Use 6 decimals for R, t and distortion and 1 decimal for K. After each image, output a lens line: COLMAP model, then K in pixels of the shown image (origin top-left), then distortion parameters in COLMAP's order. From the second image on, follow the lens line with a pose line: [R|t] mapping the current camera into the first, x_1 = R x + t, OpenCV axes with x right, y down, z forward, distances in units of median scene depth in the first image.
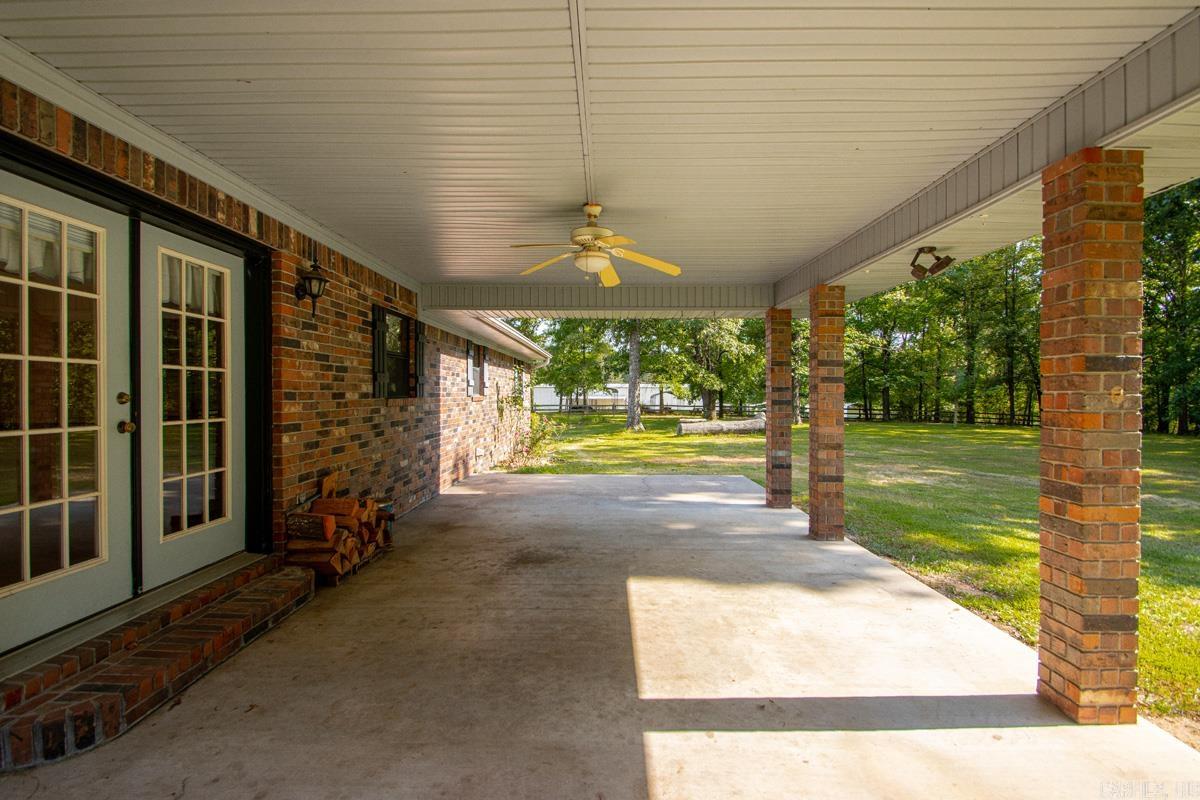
lens RADIAL K [[559.3, 0, 588.0], [0, 559.3, 398.8], [0, 0, 1]] dist [0.017958, -0.018722]
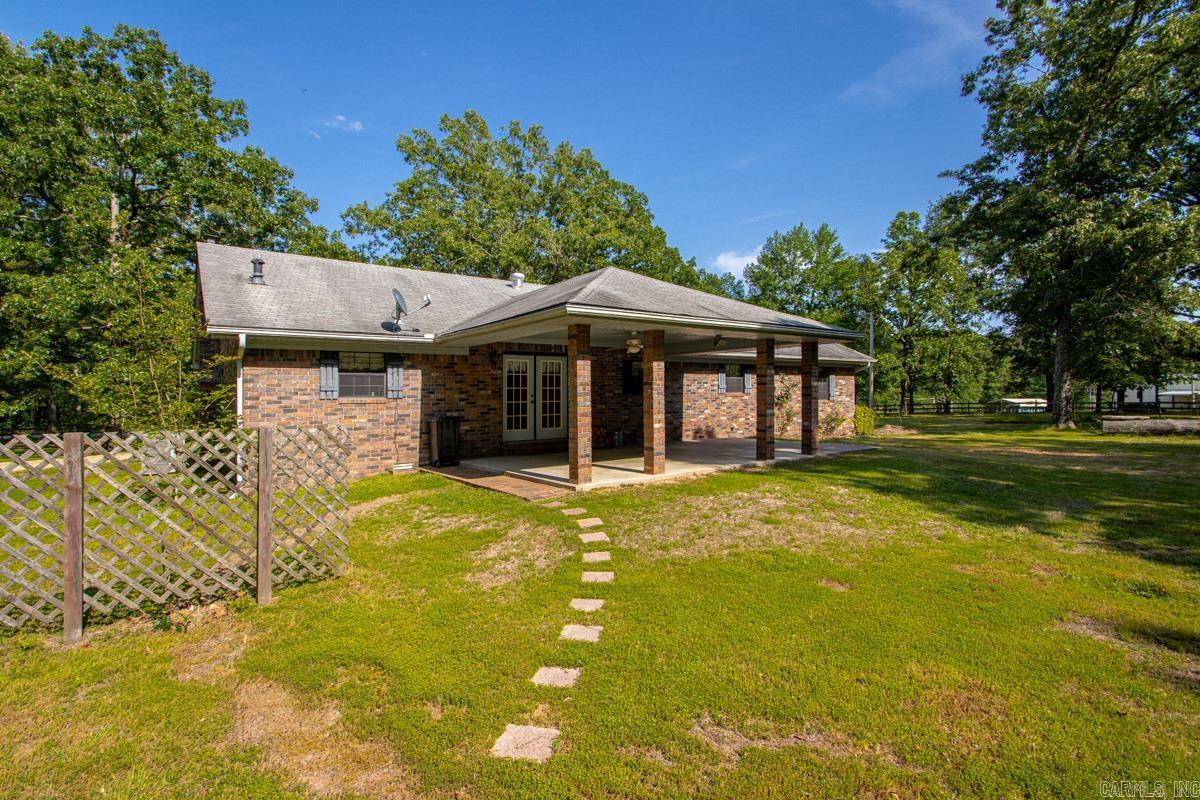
lens RADIAL K [[615.3, 0, 635.5], [0, 615.3, 350.6], [0, 0, 1]] dist [-0.002643, -0.000818]
pose [[0.662919, -0.066329, -0.745748, 2.880564], [0.008552, 0.996674, -0.081045, 0.039435], [0.748643, 0.047349, 0.661281, -1.409622]]
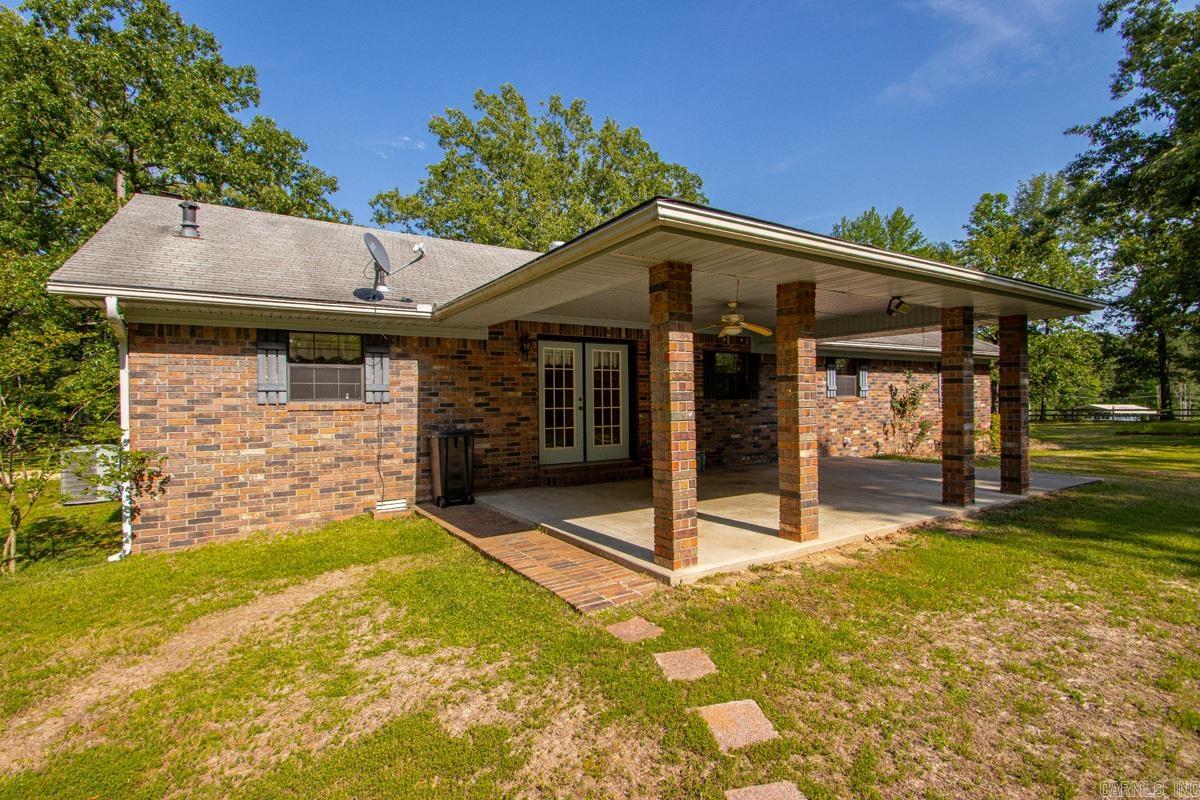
lens RADIAL K [[559.3, 0, 588.0], [0, 559.3, 398.8], [0, 0, 1]] dist [0.017958, -0.018722]
pose [[0.548597, -0.011439, -0.836009, 1.558495], [0.004323, 0.999932, -0.010845, 0.026315], [0.836076, 0.002335, 0.548609, -0.607711]]
